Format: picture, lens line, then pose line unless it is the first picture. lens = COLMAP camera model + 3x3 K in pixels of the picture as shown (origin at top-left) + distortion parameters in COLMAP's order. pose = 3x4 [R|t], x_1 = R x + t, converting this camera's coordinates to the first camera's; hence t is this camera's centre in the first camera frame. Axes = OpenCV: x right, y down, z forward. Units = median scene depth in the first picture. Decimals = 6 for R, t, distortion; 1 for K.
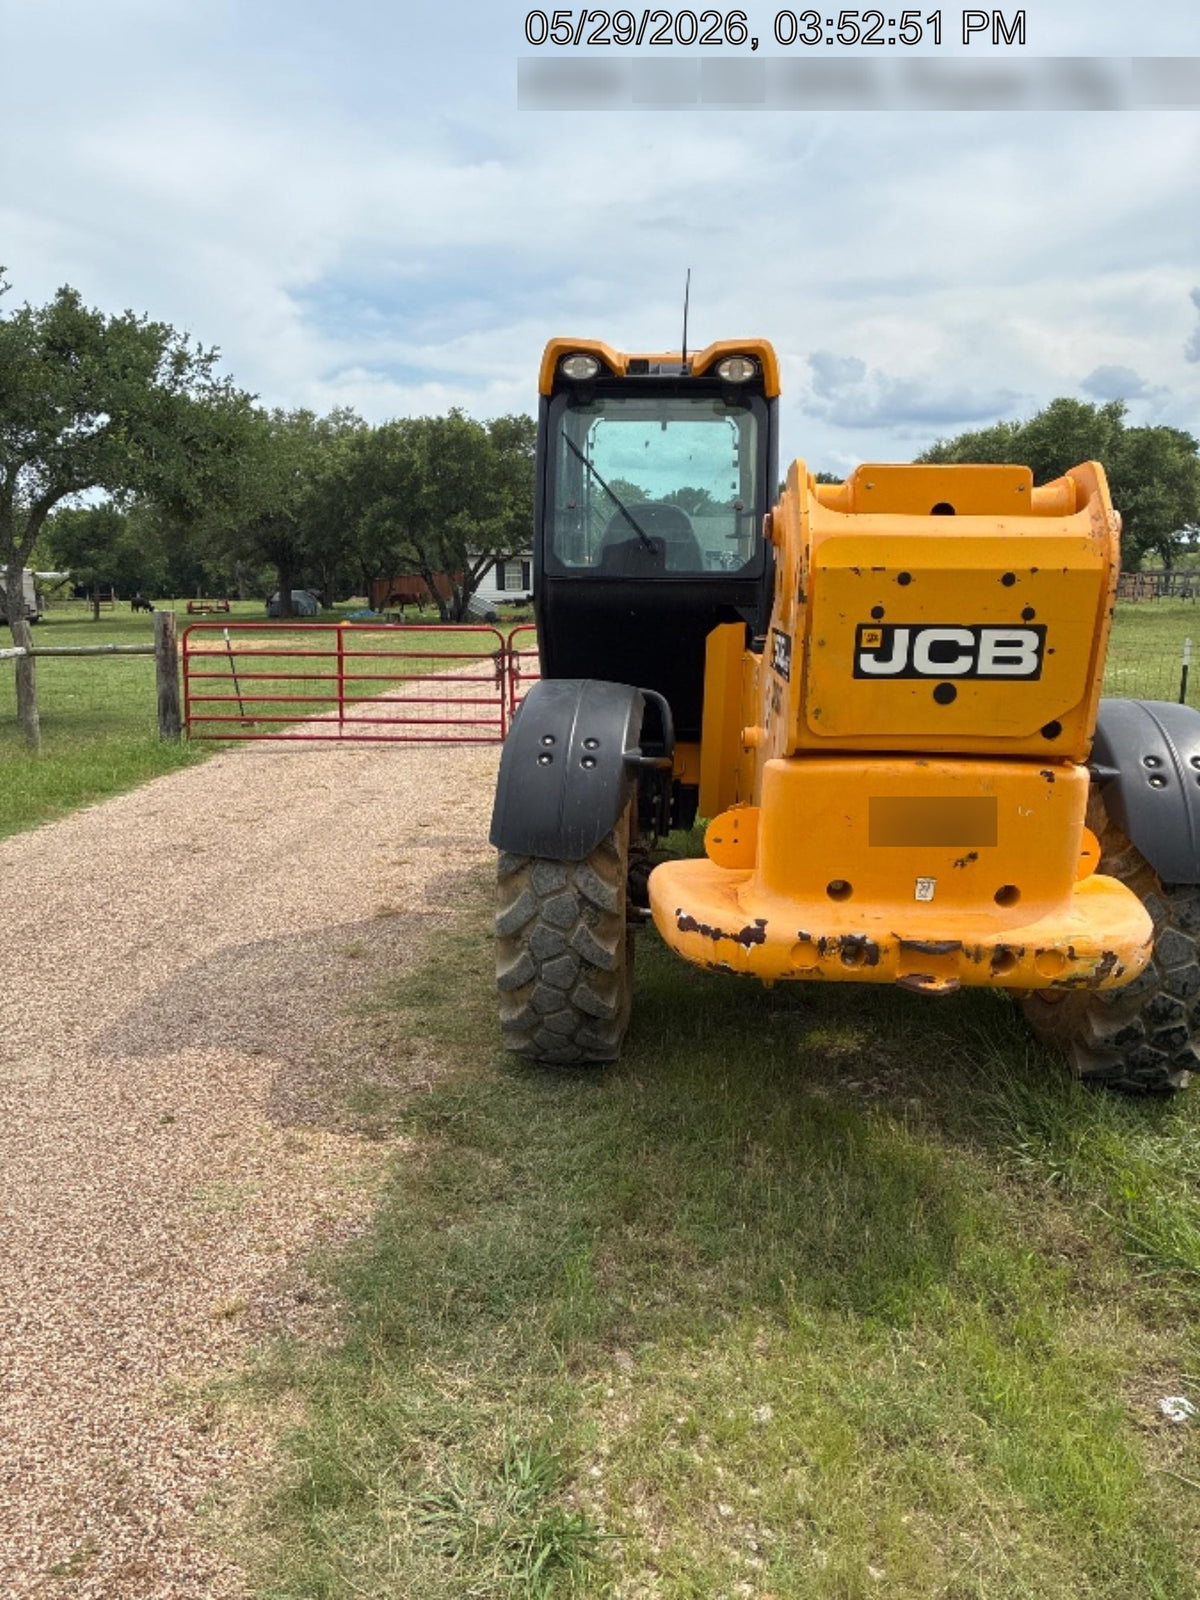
lens RADIAL K [[1262.8, 0, 596.9], [0, 1262.8, 831.2], [0, 0, 1]] dist [0.094323, -0.206926]
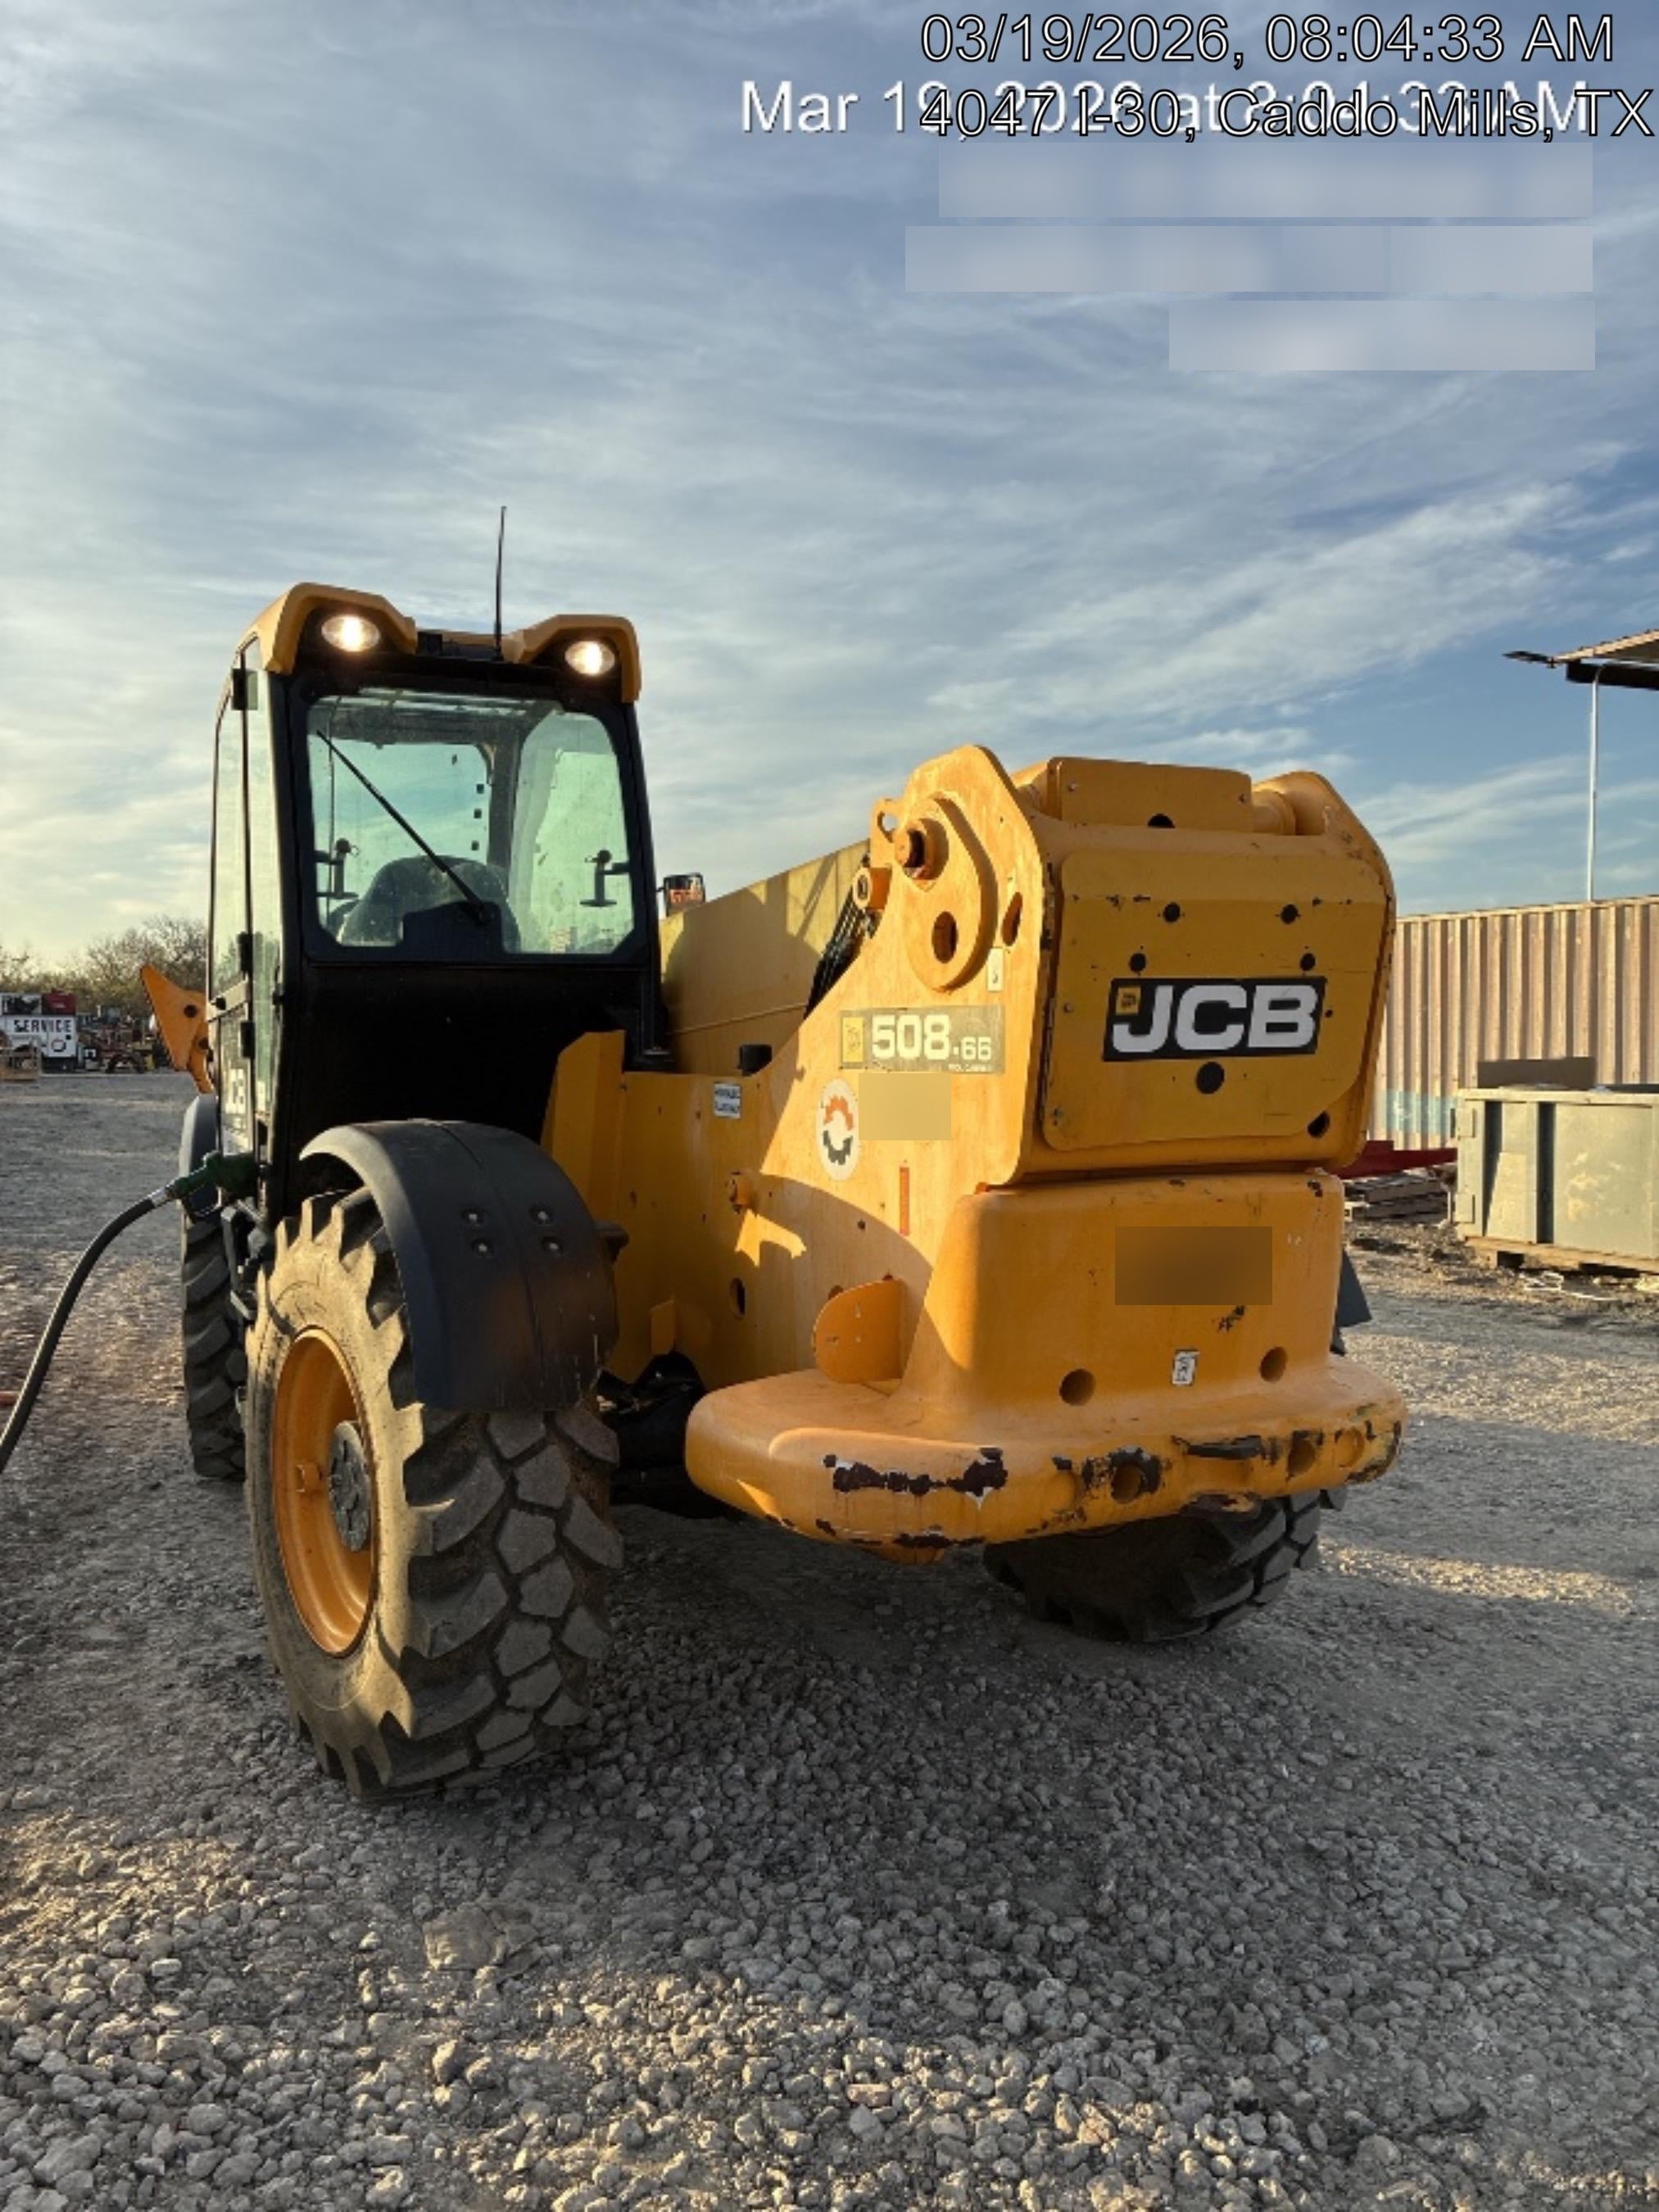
lens RADIAL K [[1745.8, 0, 825.3], [0, 1745.8, 1149.2], [0, 0, 1]] dist [0.094323, -0.206926]
pose [[0.861692, -0.059193, 0.503968, -0.397865], [0.127386, 0.986602, -0.101927, 0.001249], [-0.491182, 0.152028, 0.857687, 0.287107]]
